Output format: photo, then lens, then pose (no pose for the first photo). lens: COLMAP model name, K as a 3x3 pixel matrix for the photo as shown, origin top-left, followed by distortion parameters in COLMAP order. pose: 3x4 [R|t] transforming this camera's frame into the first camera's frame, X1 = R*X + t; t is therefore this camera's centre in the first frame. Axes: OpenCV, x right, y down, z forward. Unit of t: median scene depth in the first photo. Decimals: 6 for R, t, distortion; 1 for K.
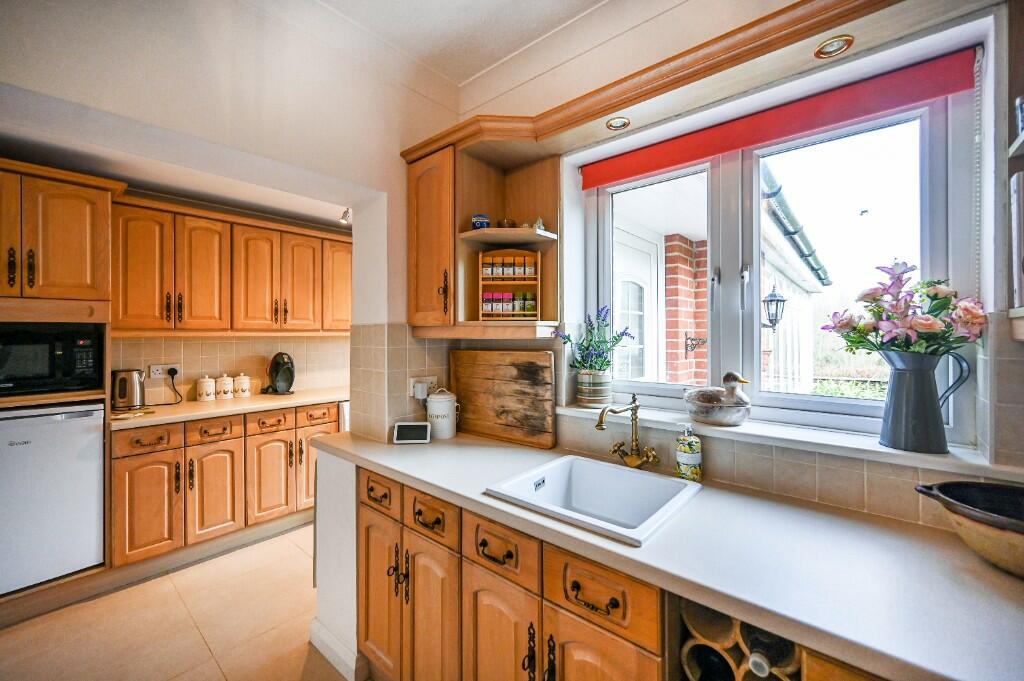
lens RADIAL K [[410.9, 0, 512.0], [0, 410.9, 340.5], [0, 0, 1]] dist [-0.000188, 0.000143]
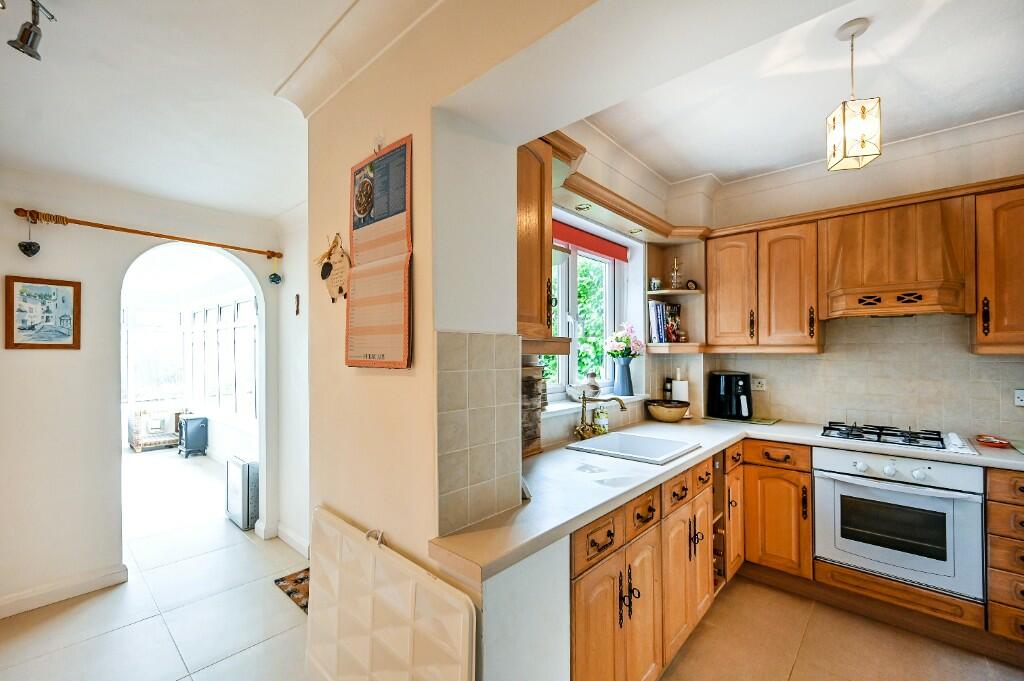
lens RADIAL K [[422.2, 0, 511.0], [0, 422.2, 347.2], [0, 0, 1]] dist [0.001947, 0.000276]
pose [[0.027720, 0.007510, 0.999588, -1.192259], [0.007568, 0.999942, -0.007723, -0.016814], [-0.999587, 0.007779, 0.027662, 1.154778]]
